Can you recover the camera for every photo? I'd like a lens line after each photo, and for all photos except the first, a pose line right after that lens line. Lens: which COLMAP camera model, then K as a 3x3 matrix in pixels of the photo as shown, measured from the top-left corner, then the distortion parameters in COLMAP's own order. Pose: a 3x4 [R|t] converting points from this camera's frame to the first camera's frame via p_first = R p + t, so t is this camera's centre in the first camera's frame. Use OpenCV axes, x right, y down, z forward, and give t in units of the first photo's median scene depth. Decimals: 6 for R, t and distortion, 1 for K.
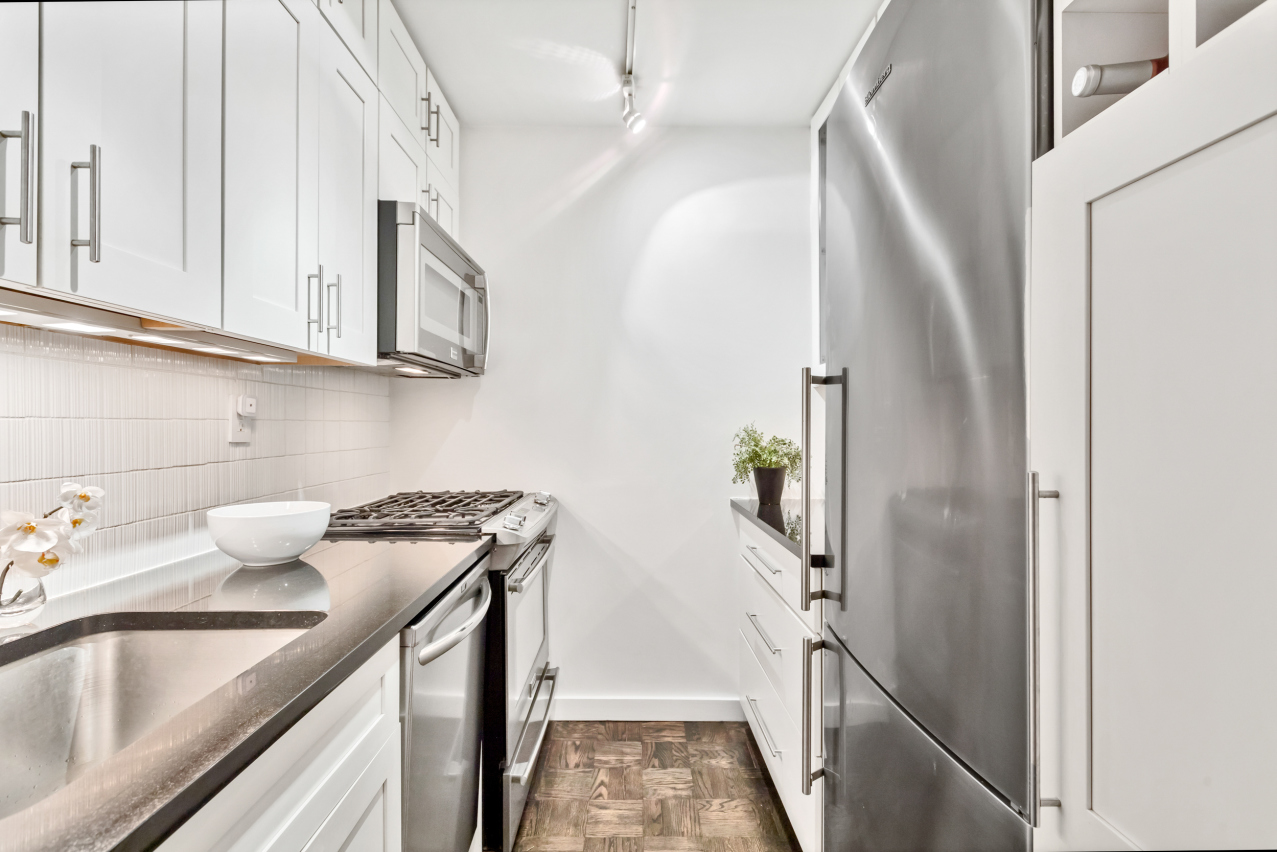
lens RADIAL K [[582.7, 0, 636.7], [0, 582.7, 428.0], [0, 0, 1]] dist [0.000260, -0.000106]
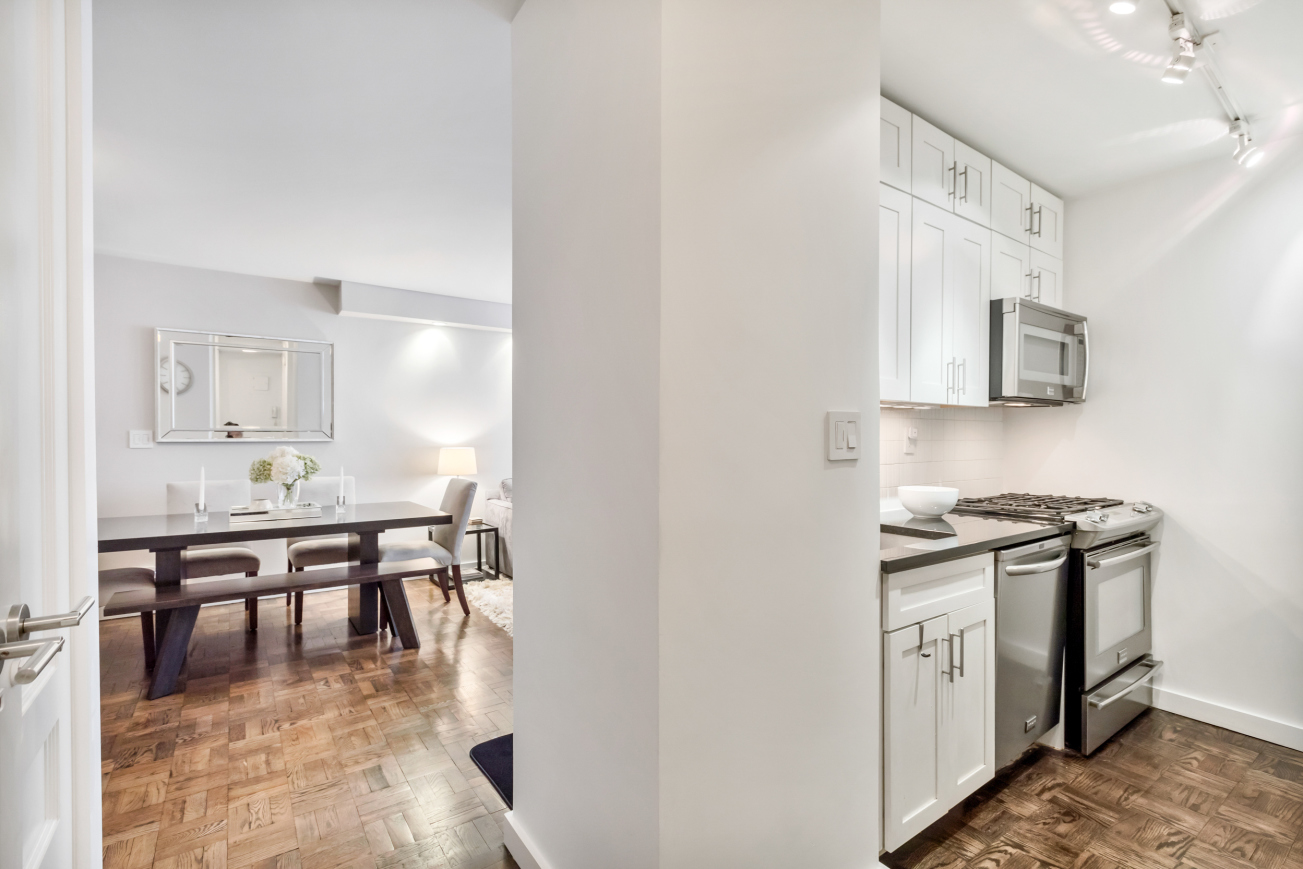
lens RADIAL K [[594.5, 0, 649.6], [0, 594.5, 436.5], [0, 0, 1]] dist [0.000260, -0.000106]
pose [[0.571008, -0.000583, -0.820945, 0.317705], [-0.005759, 0.999972, -0.004716, -0.011793], [0.820925, 0.007420, 0.570988, -0.607328]]
